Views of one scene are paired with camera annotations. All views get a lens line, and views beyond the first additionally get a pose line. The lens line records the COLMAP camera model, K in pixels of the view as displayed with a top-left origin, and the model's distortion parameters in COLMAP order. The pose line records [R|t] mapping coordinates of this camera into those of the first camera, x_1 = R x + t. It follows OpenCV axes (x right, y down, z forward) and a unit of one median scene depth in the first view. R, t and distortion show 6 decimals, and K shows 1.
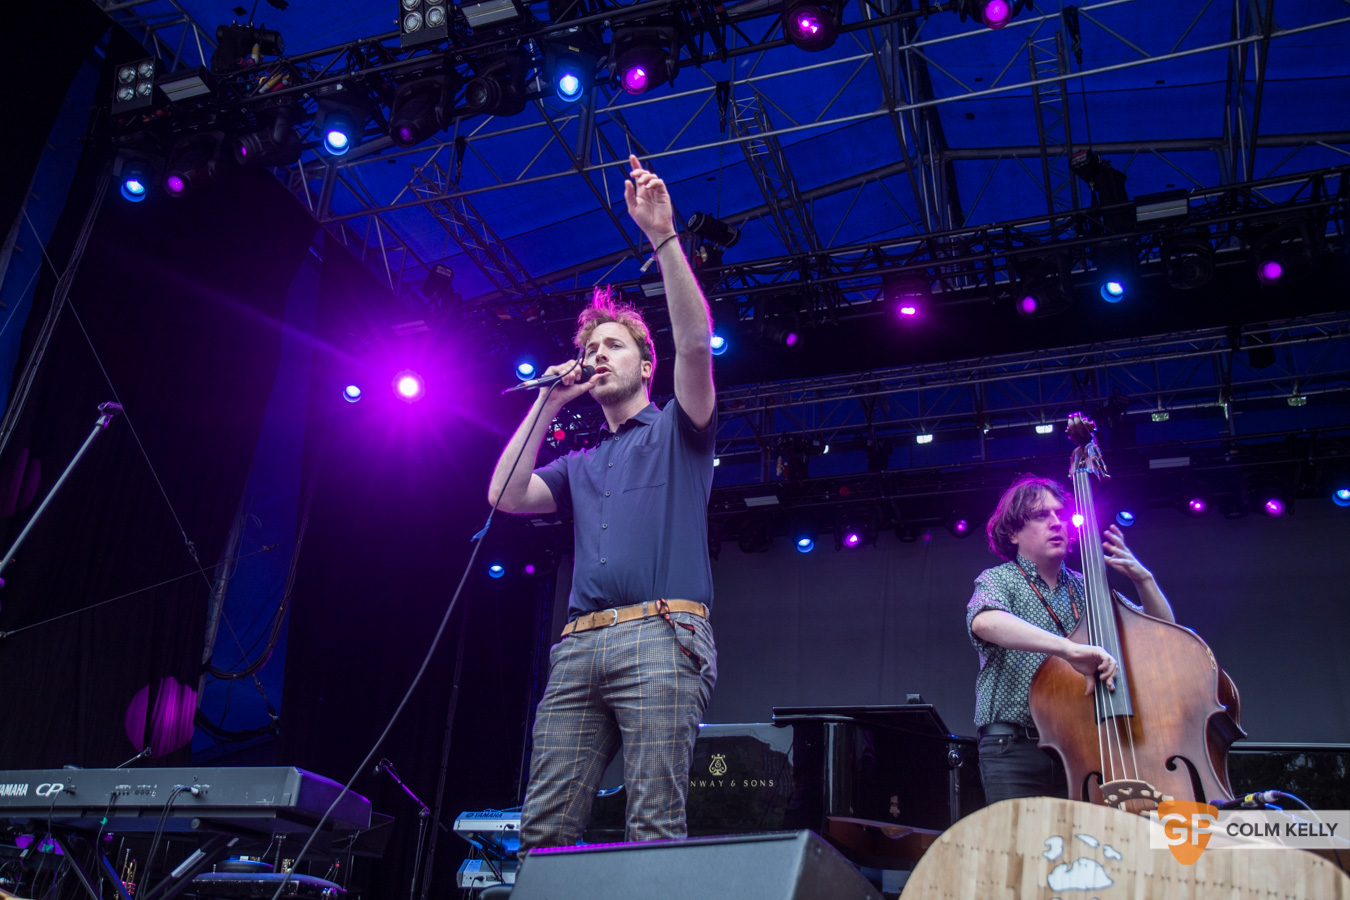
lens RADIAL K [[1210.7, 0, 688.1], [0, 1210.7, 464.7], [0, 0, 1]] dist [-0.008847, 0.013331]
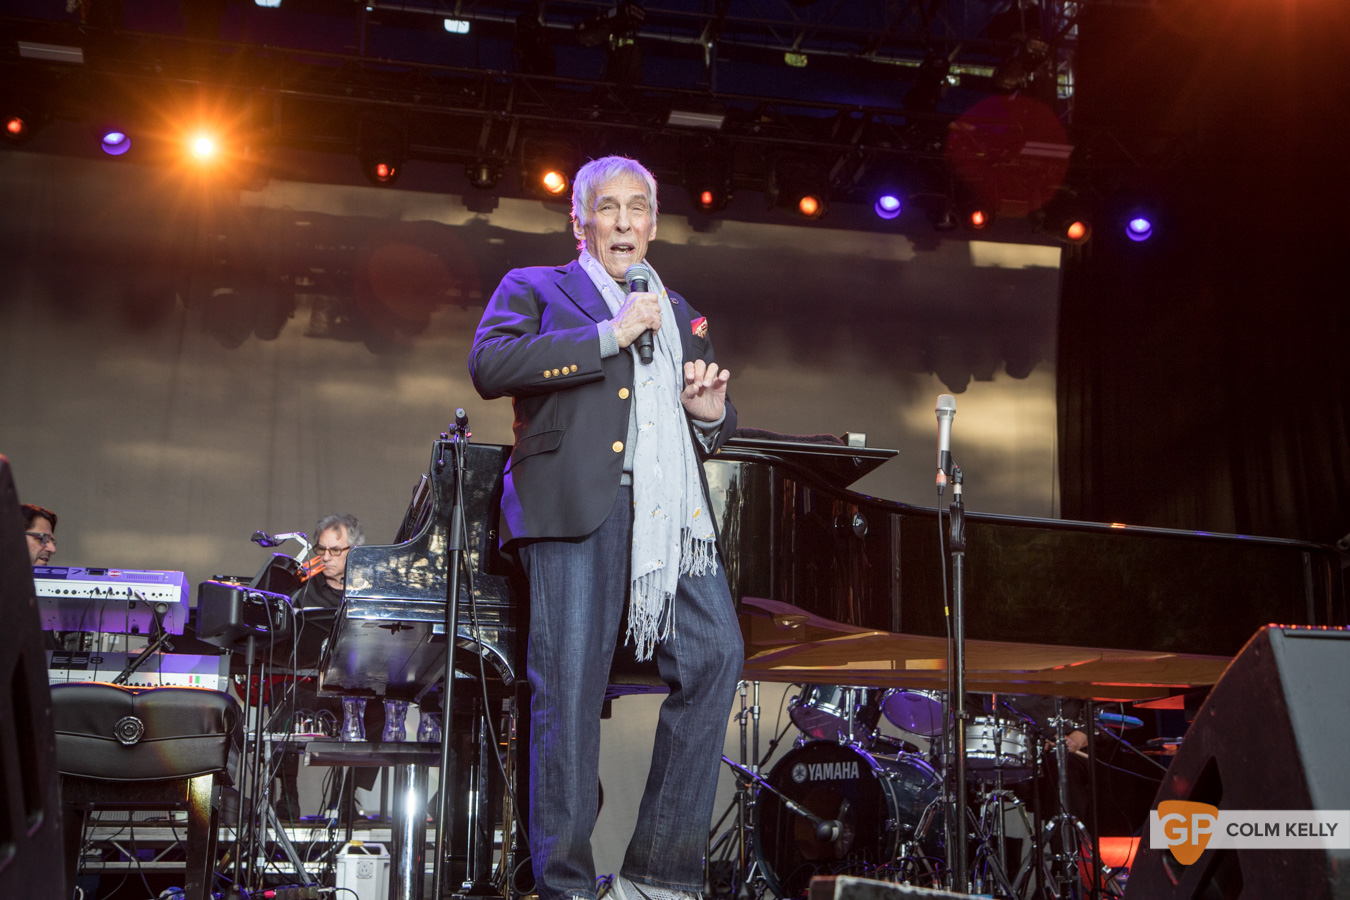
lens RADIAL K [[1873.2, 0, 675.0], [0, 1873.2, 450.0], [0, 0, 1]] dist [0.124592, 0.115306]
pose [[0.850972, 0.084727, 0.518332, -0.130711], [-0.190138, 0.969658, 0.153657, 0.015365], [-0.489586, -0.229312, 0.841262, 0.040750]]
